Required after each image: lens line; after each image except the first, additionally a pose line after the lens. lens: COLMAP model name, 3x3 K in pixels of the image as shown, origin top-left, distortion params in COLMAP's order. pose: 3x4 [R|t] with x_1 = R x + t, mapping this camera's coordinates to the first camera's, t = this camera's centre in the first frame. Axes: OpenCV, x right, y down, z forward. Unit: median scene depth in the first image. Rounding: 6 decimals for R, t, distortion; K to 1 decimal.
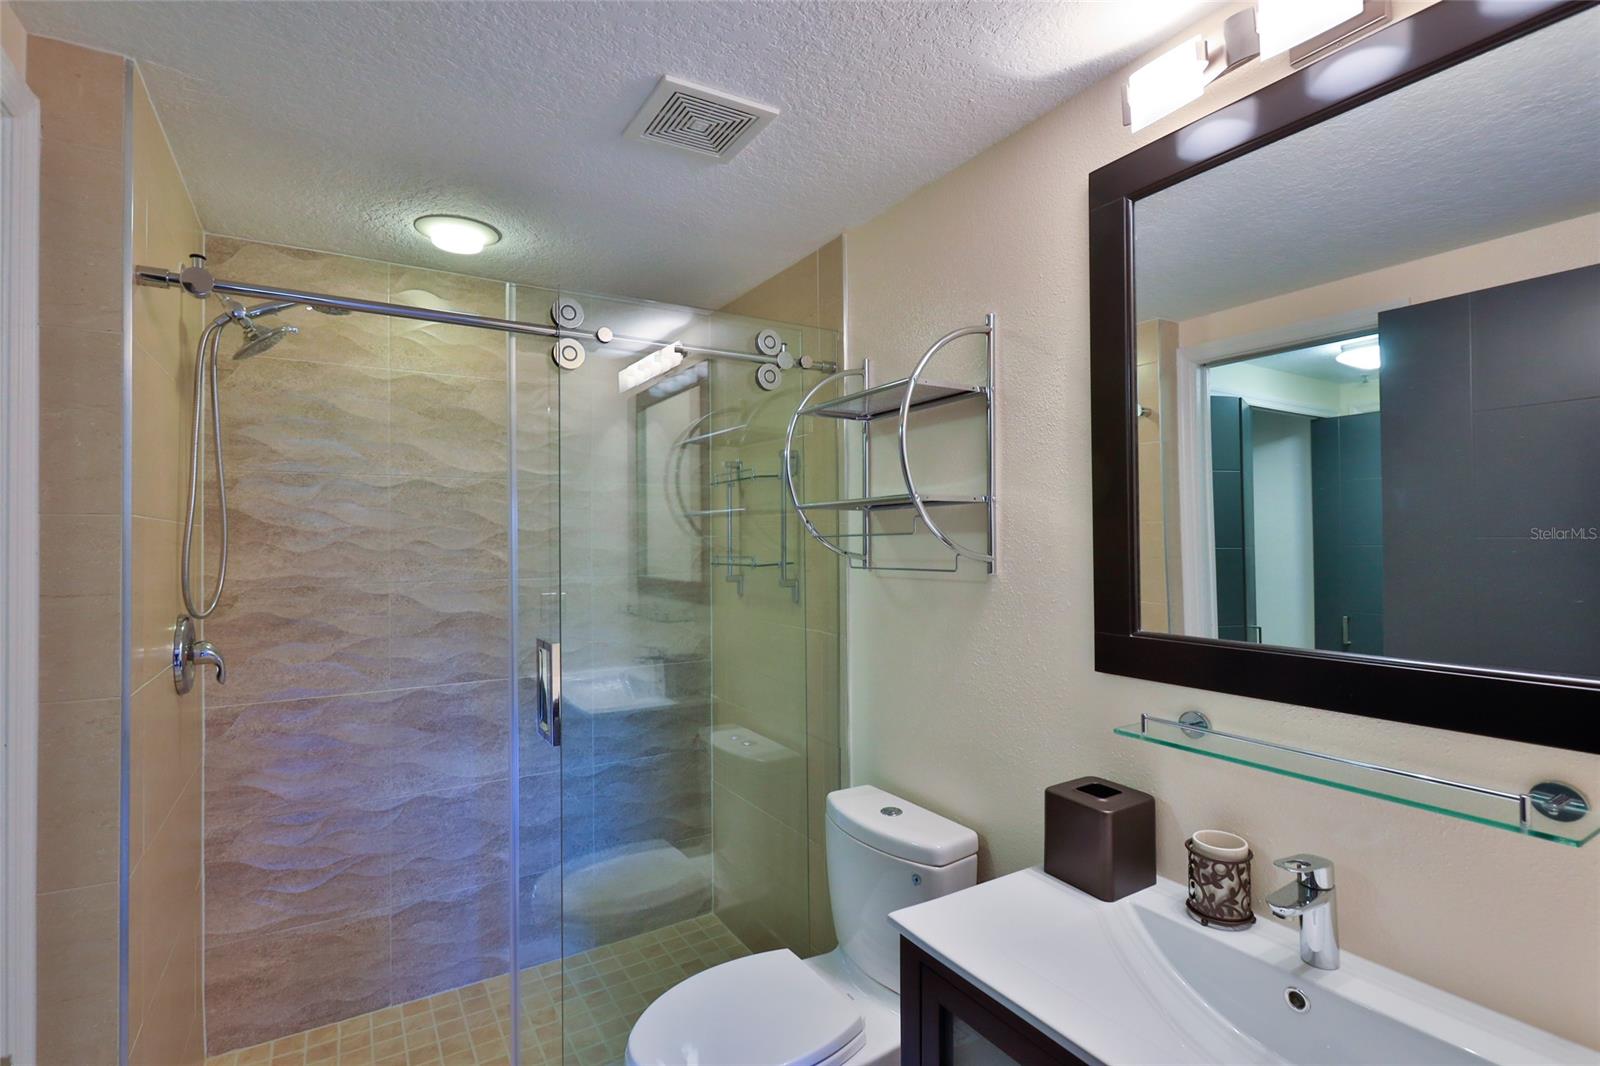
lens RADIAL K [[746.1, 0, 798.6], [0, 746.1, 537.2], [0, 0, 1]] dist [-0.006257, 0.003502]
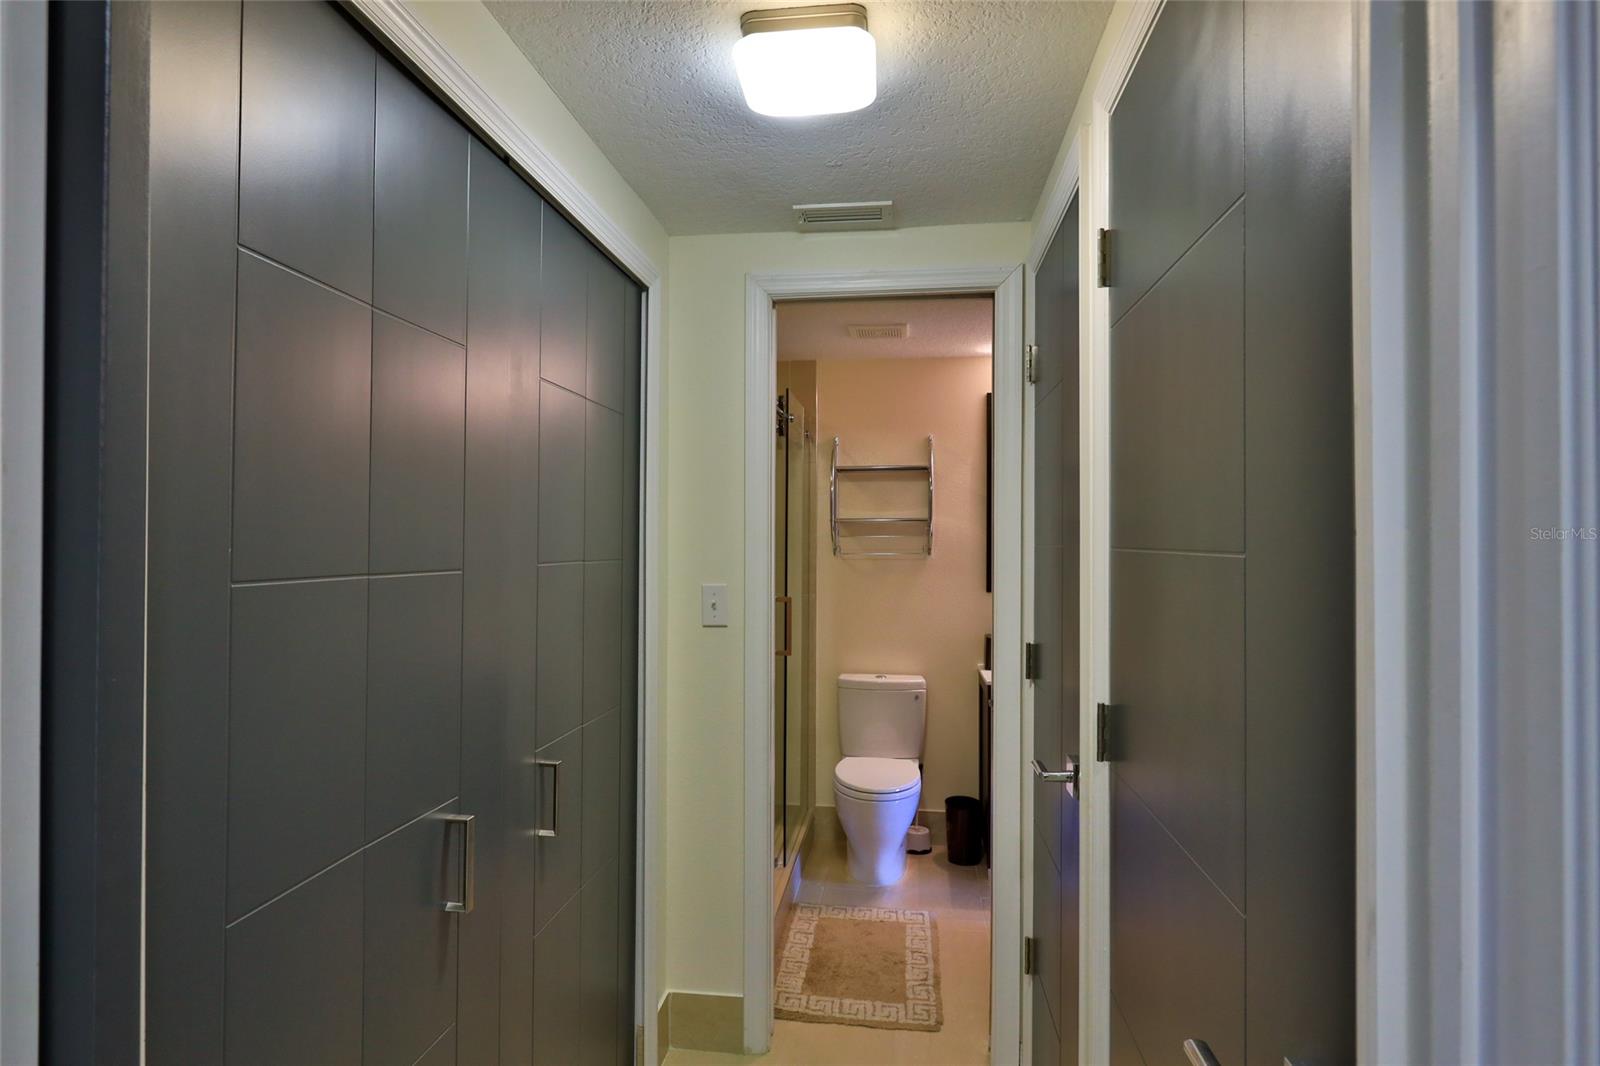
lens RADIAL K [[868.4, 0, 796.6], [0, 868.4, 537.6], [0, 0, 1]] dist [0.004751, -0.000014]
pose [[0.625989, 0.017778, 0.779629, -1.928211], [-0.012269, 0.999841, -0.012949, 0.036826], [-0.779735, -0.001460, 0.626108, -0.275787]]
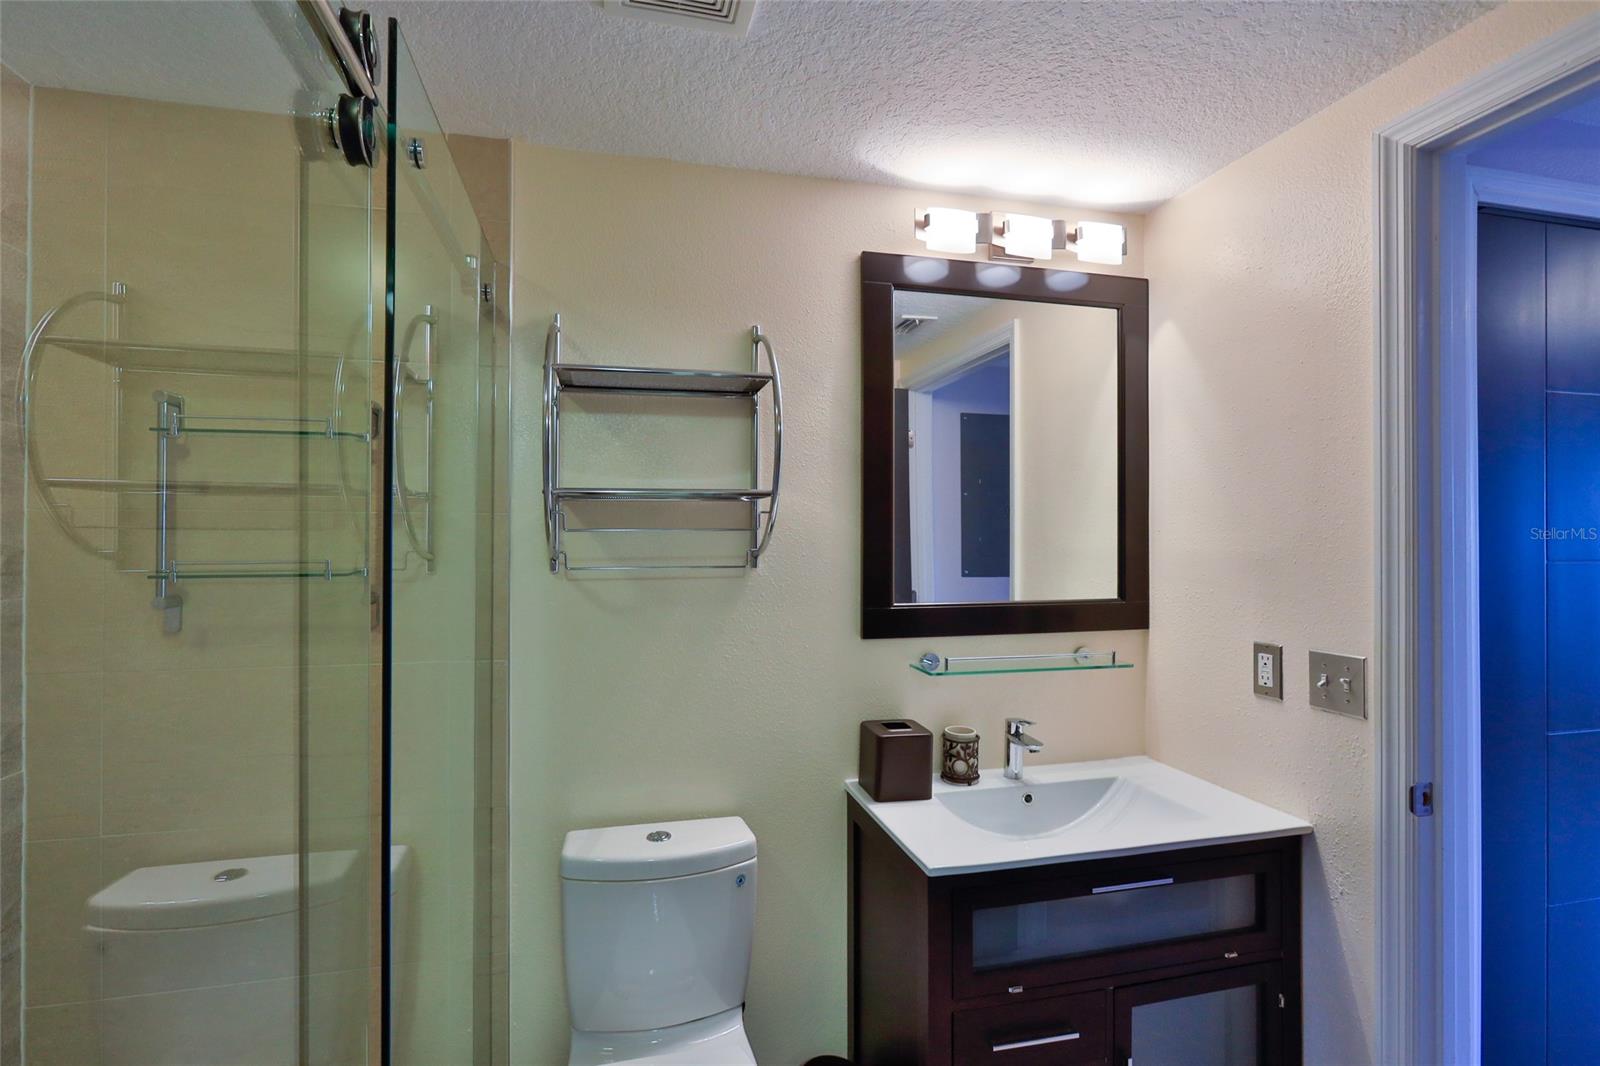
lens RADIAL K [[746.1, 0, 796.0], [0, 746.1, 537.7], [0, 0, 1]] dist [-0.006257, 0.003502]
pose [[0.305802, 0.019845, 0.951888, -0.735398], [-0.006755, 0.999803, -0.018673, 0.025301], [-0.952071, -0.000720, 0.305876, 0.607494]]
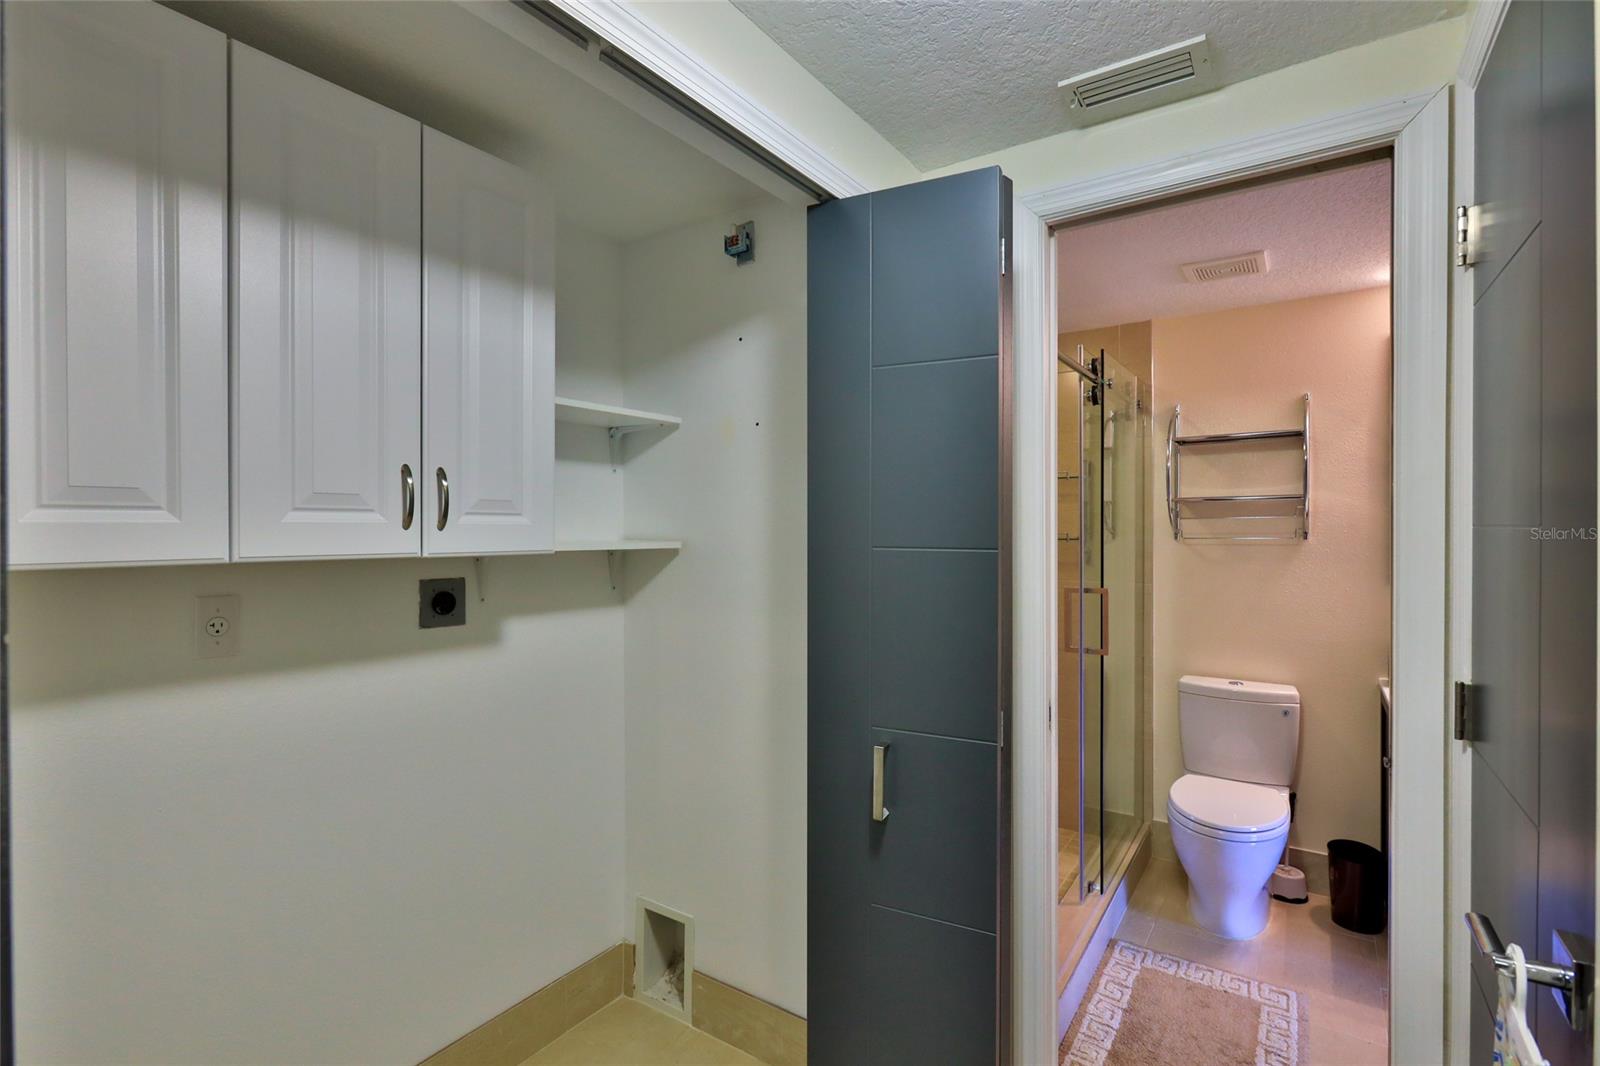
lens RADIAL K [[746.1, 0, 790.2], [0, 746.1, 533.4], [0, 0, 1]] dist [-0.006257, 0.003502]
pose [[0.913116, 0.003811, 0.407681, -1.563667], [-0.006505, 0.999965, 0.005221, 0.033701], [-0.407647, -0.007419, 0.913109, -0.116651]]
